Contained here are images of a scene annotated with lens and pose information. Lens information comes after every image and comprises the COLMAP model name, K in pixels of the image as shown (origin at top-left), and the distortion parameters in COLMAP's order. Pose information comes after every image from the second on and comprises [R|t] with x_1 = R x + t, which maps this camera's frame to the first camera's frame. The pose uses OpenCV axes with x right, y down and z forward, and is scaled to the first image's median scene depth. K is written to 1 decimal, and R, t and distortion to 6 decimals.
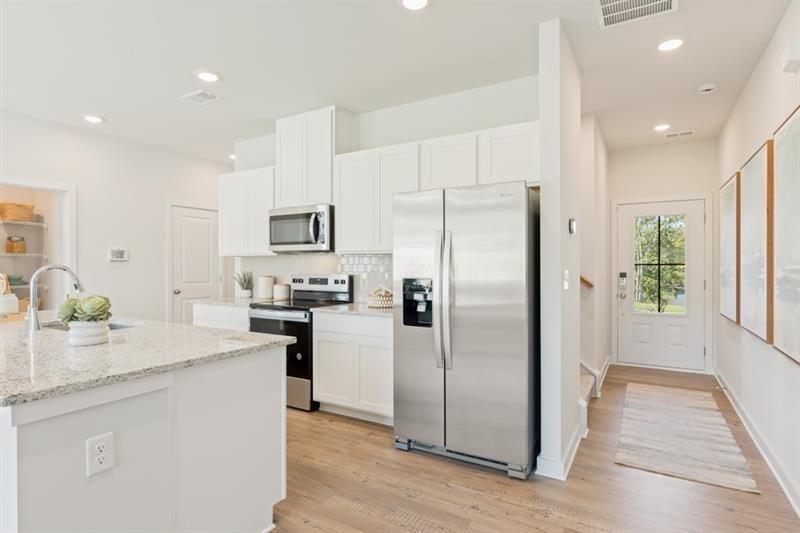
lens RADIAL K [[422.0, 0, 400.0], [0, 422.0, 266.5], [0, 0, 1]] dist [0.002300, 0.000108]
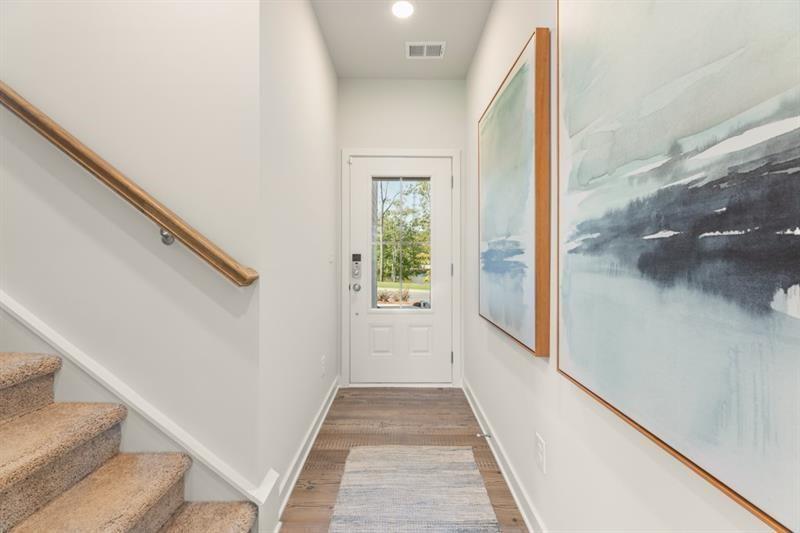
lens RADIAL K [[326.2, 0, 400.9], [0, 326.2, 256.1], [0, 0, 1]] dist [-0.000166, -0.000006]
pose [[0.861182, 0.000736, 0.508297, 0.344000], [-0.000083, 0.999999, -0.001308, 0.020140], [-0.508297, 0.001084, 0.861181, 0.540968]]
